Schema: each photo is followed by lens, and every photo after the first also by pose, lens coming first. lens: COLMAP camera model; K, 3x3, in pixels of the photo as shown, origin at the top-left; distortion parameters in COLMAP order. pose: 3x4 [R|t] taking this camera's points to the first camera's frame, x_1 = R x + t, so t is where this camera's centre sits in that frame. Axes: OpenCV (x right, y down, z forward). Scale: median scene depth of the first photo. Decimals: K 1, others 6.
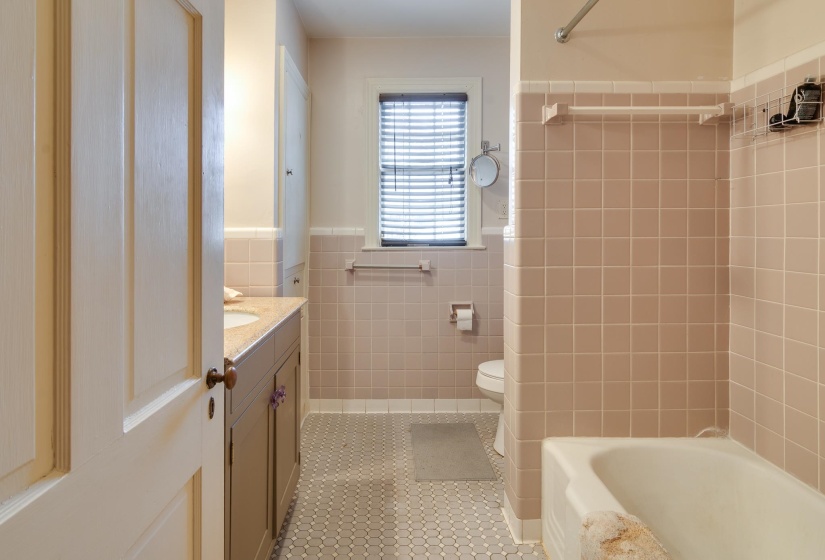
lens RADIAL K [[419.0, 0, 412.0], [0, 419.0, 268.7], [0, 0, 1]] dist [-0.000756, 0.000150]
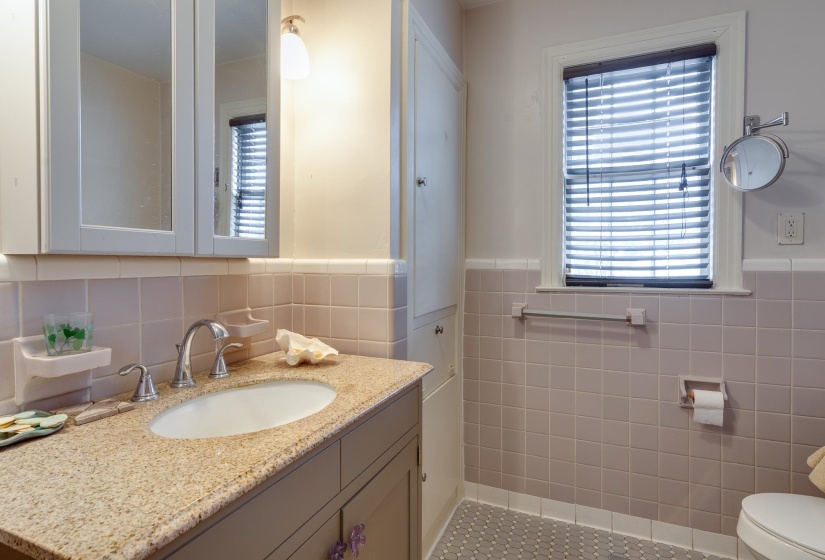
lens RADIAL K [[419.0, 0, 412.0], [0, 419.0, 268.7], [0, 0, 1]] dist [-0.000756, 0.000150]
pose [[0.893550, 0.009617, -0.448862, 0.011269], [-0.043860, 0.996858, -0.065955, -0.024686], [0.446817, 0.078621, 0.891164, 0.262728]]
